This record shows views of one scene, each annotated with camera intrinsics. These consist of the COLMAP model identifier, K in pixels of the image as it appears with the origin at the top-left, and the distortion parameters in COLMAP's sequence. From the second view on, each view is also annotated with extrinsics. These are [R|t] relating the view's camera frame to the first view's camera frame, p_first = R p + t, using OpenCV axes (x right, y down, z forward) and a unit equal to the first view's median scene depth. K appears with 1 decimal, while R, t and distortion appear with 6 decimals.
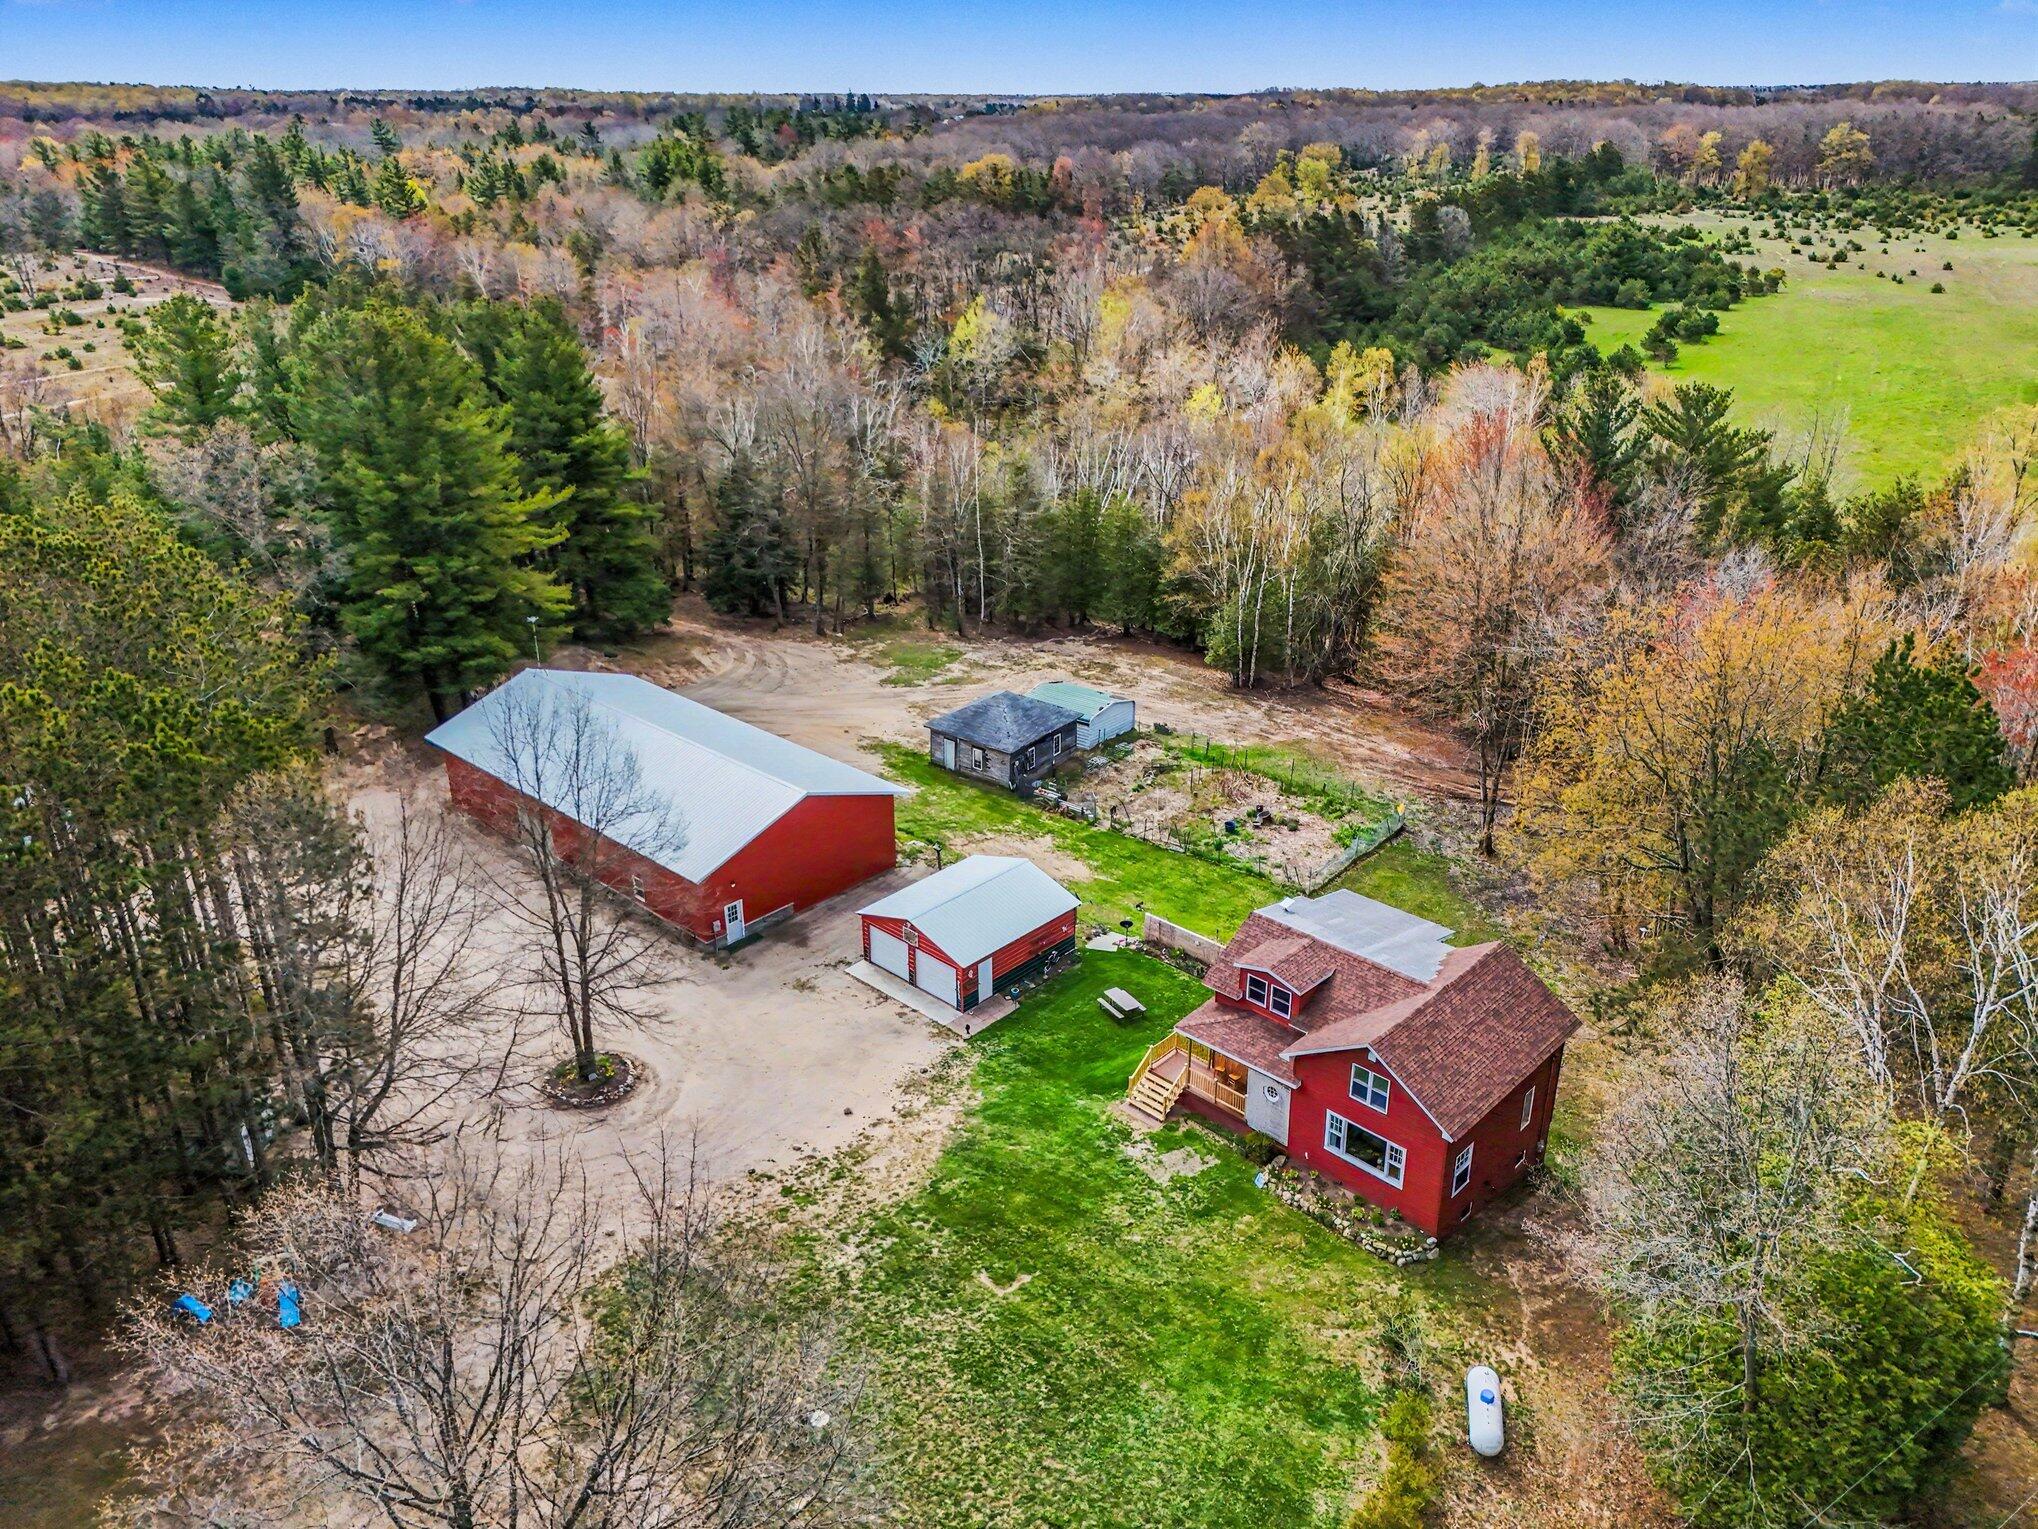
lens RADIAL K [[1494.6, 0, 1019.0], [0, 1494.6, 764.5], [0, 0, 1]] dist [-0.001591, -0.003215]
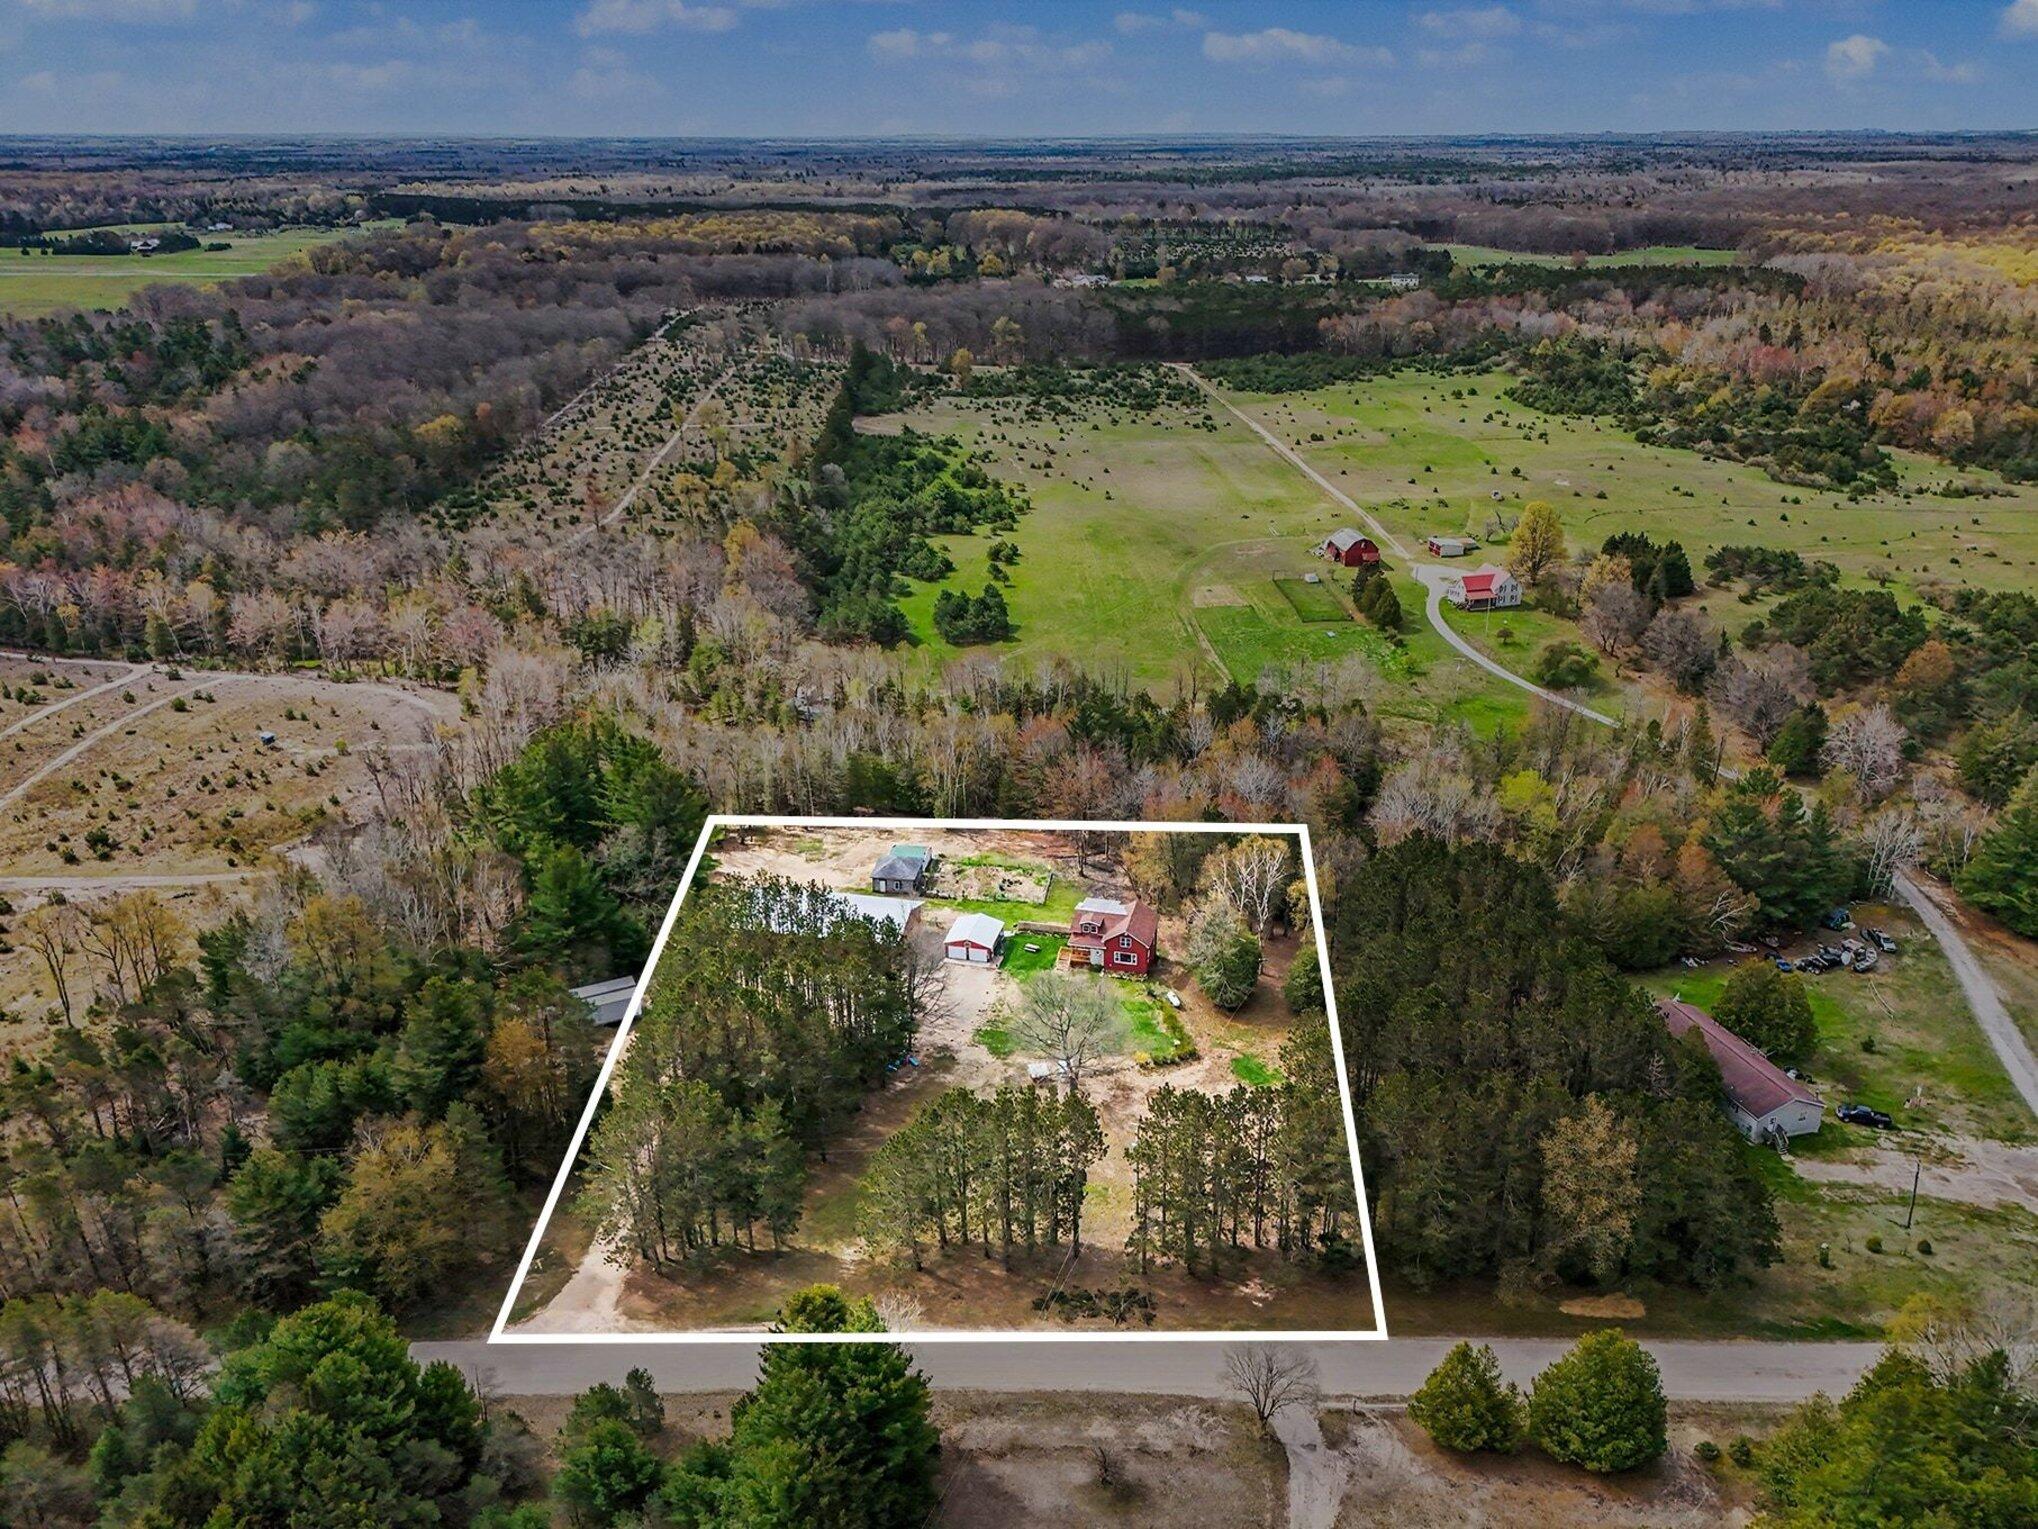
lens RADIAL K [[1494.6, 0, 1019.0], [0, 1494.6, 764.5], [0, 0, 1]] dist [-0.001591, -0.003215]
pose [[0.863939, -0.196588, 0.463640, -1.580552], [0.203374, 0.978443, 0.035905, -0.406683], [-0.460704, 0.063272, 0.885296, -2.191891]]
